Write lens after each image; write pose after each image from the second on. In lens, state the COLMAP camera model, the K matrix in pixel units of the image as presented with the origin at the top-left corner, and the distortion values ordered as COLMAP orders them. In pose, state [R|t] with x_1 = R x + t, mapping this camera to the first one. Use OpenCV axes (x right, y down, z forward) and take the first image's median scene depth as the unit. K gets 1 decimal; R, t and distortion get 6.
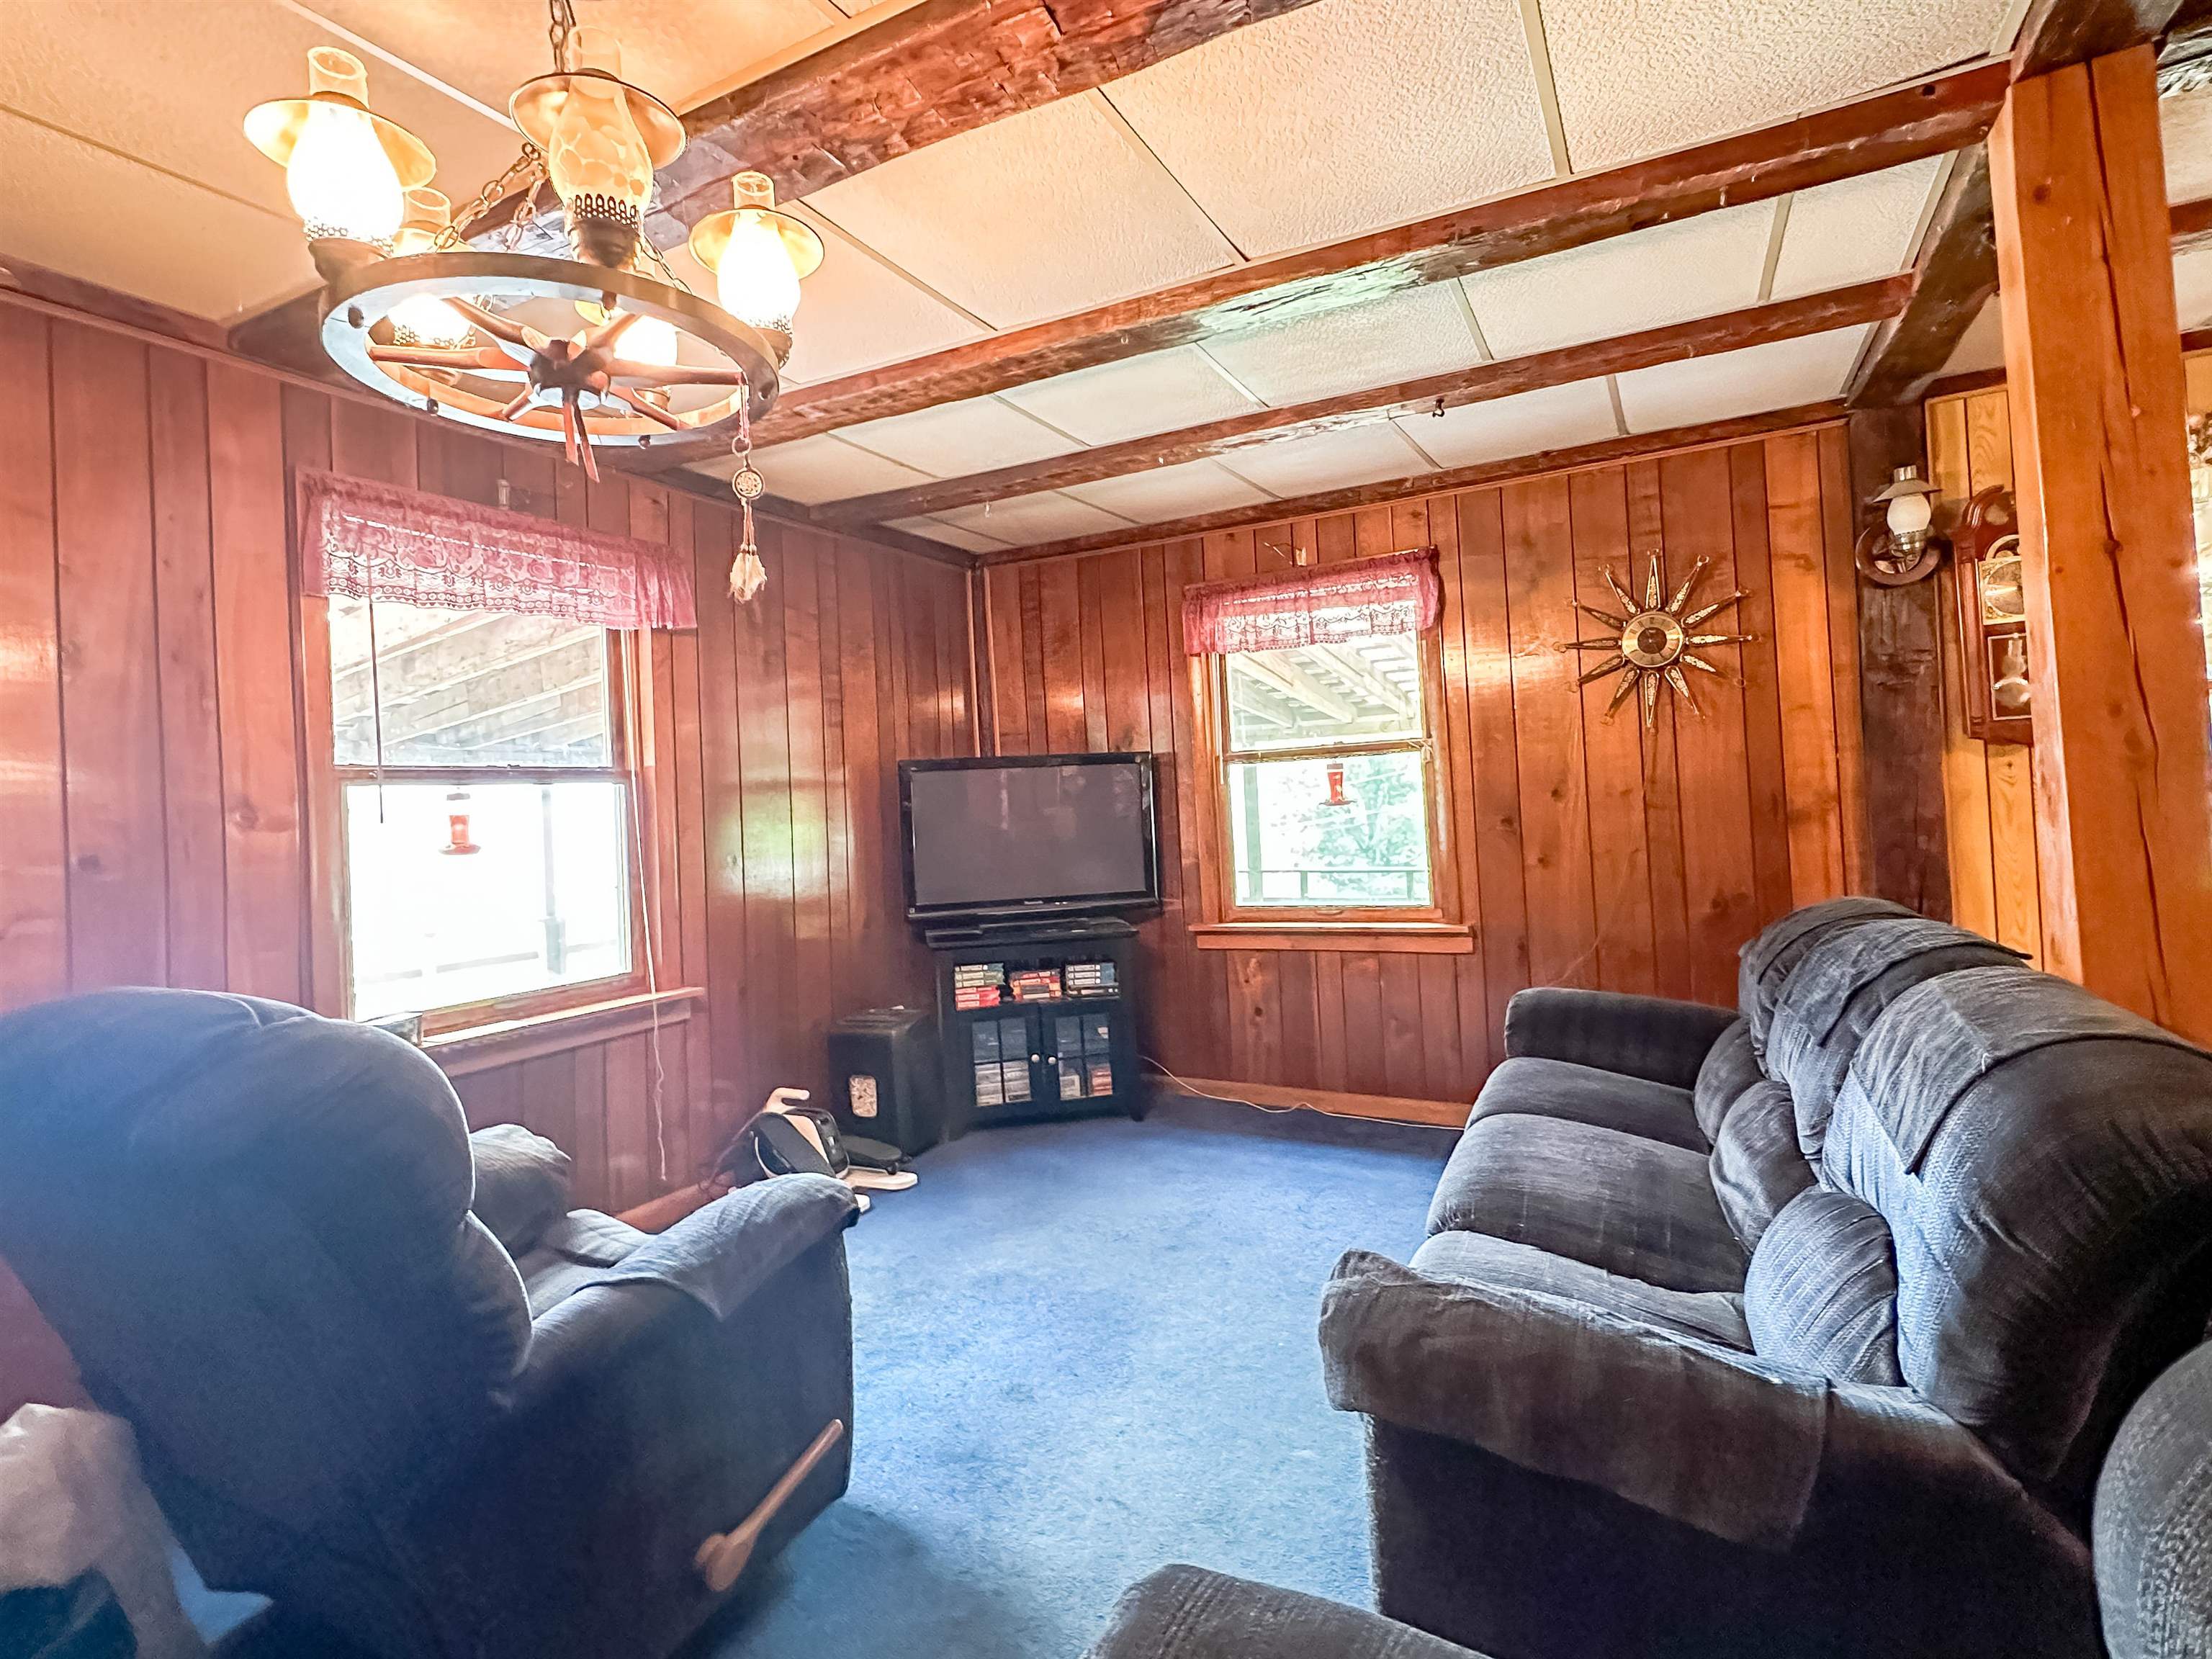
lens RADIAL K [[1069.7, 0, 1116.1], [0, 1069.7, 808.6], [0, 0, 1]] dist [-0.000879, 0.001284]
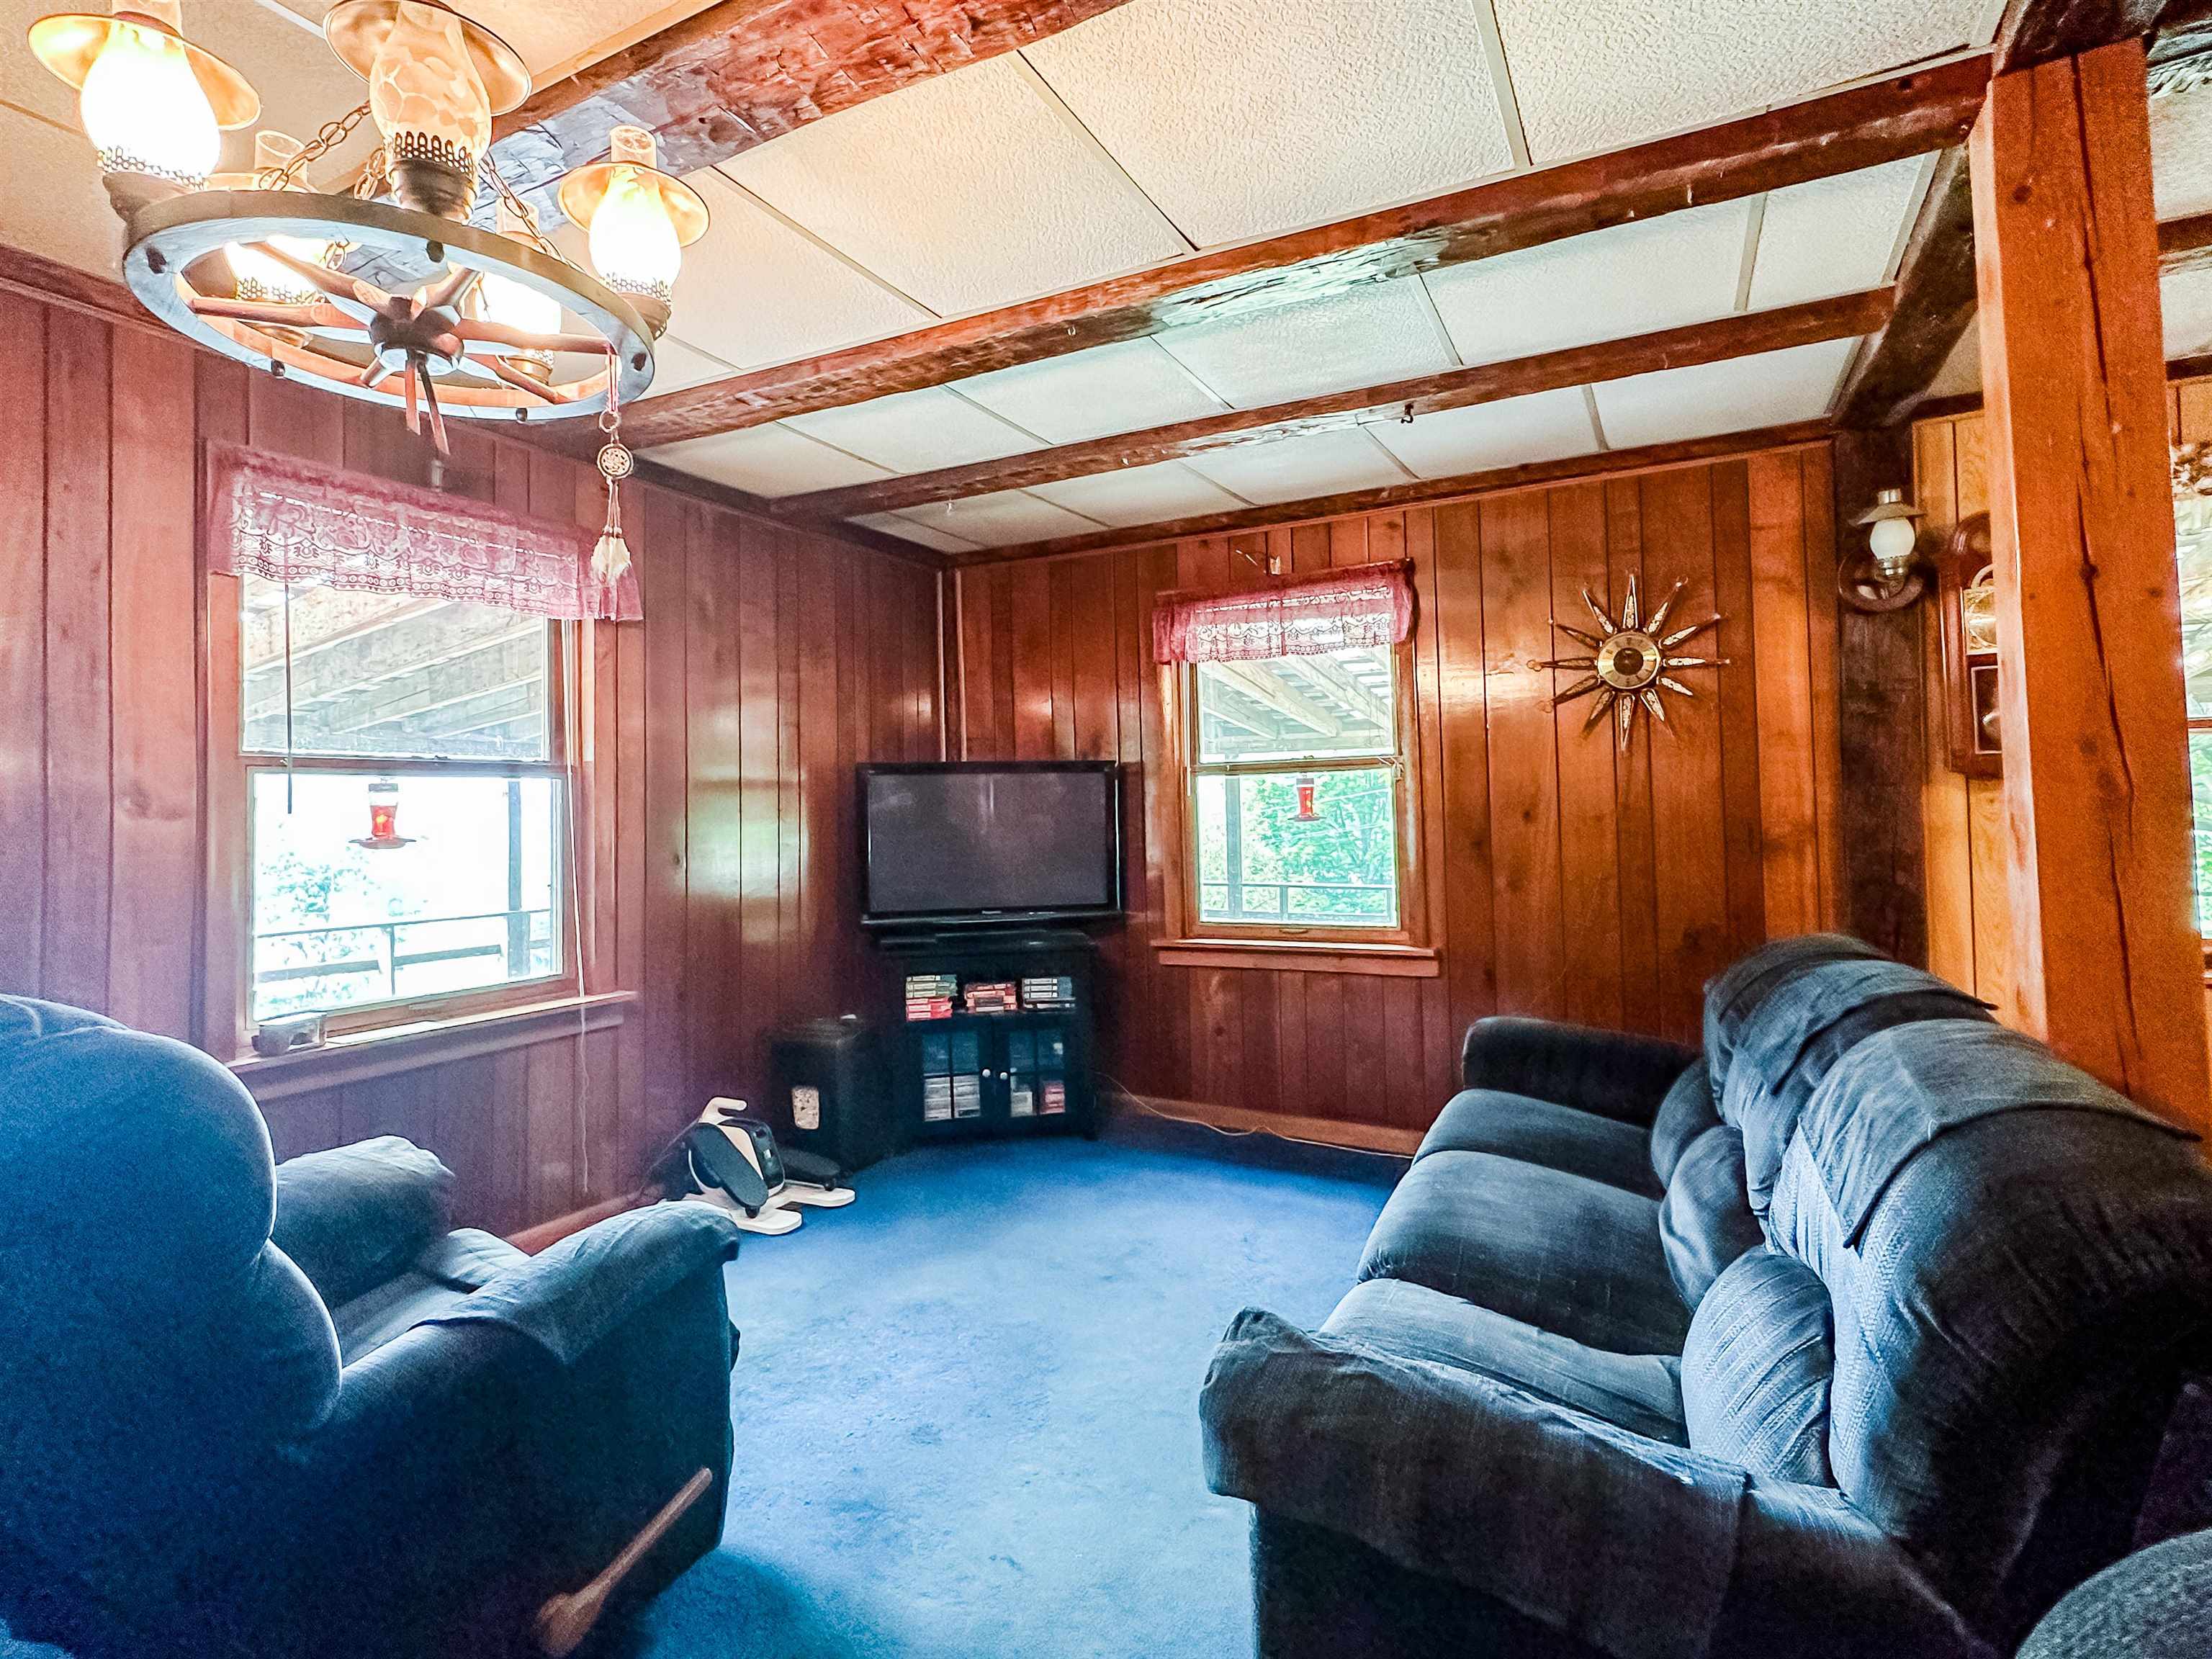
lens RADIAL K [[1069.7, 0, 1115.1], [0, 1069.7, 807.0], [0, 0, 1]] dist [-0.000879, 0.001284]
pose [[0.999595, 0.028416, 0.001712, 0.055625], [-0.028400, 0.999562, -0.008316, -0.005307], [-0.001947, 0.008264, 0.999964, 0.044905]]
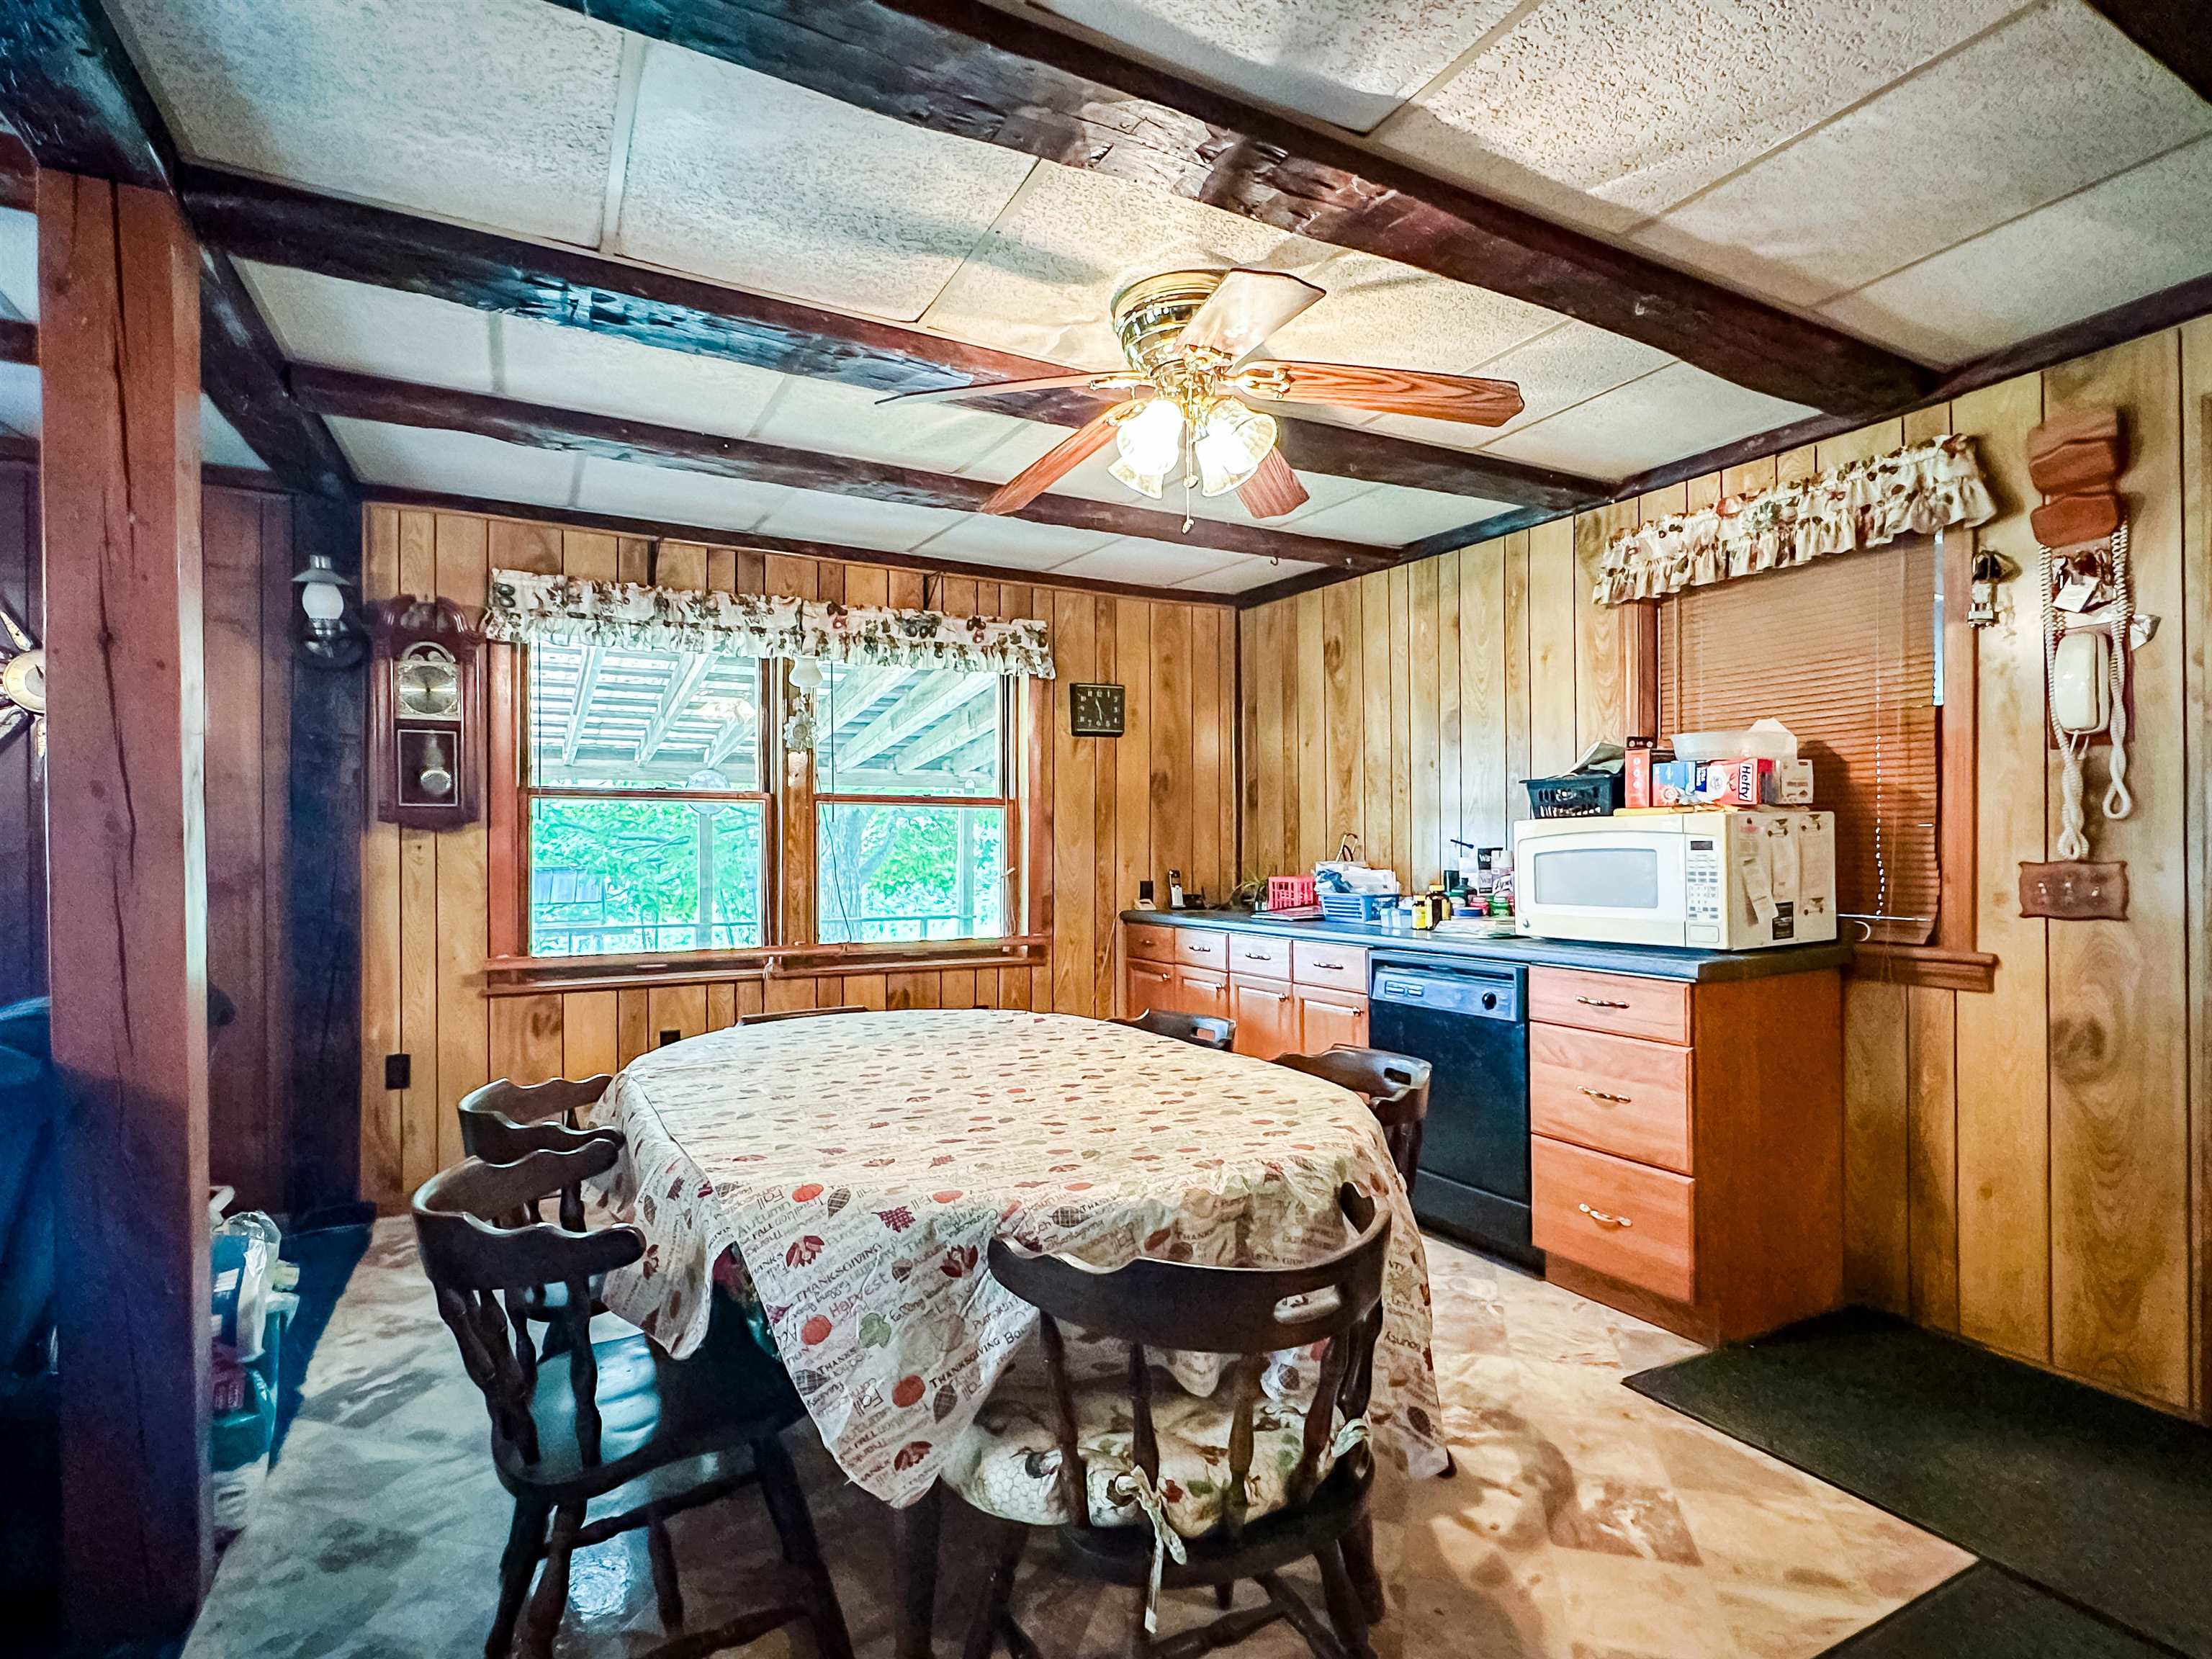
lens RADIAL K [[1069.7, 0, 1091.4], [0, 1069.7, 853.6], [0, 0, 1]] dist [-0.000879, 0.001284]
pose [[0.547460, 0.053210, 0.835138, 0.384103], [-0.031633, 0.998579, -0.042886, -0.011495], [-0.836233, -0.002940, 0.548366, -0.258818]]
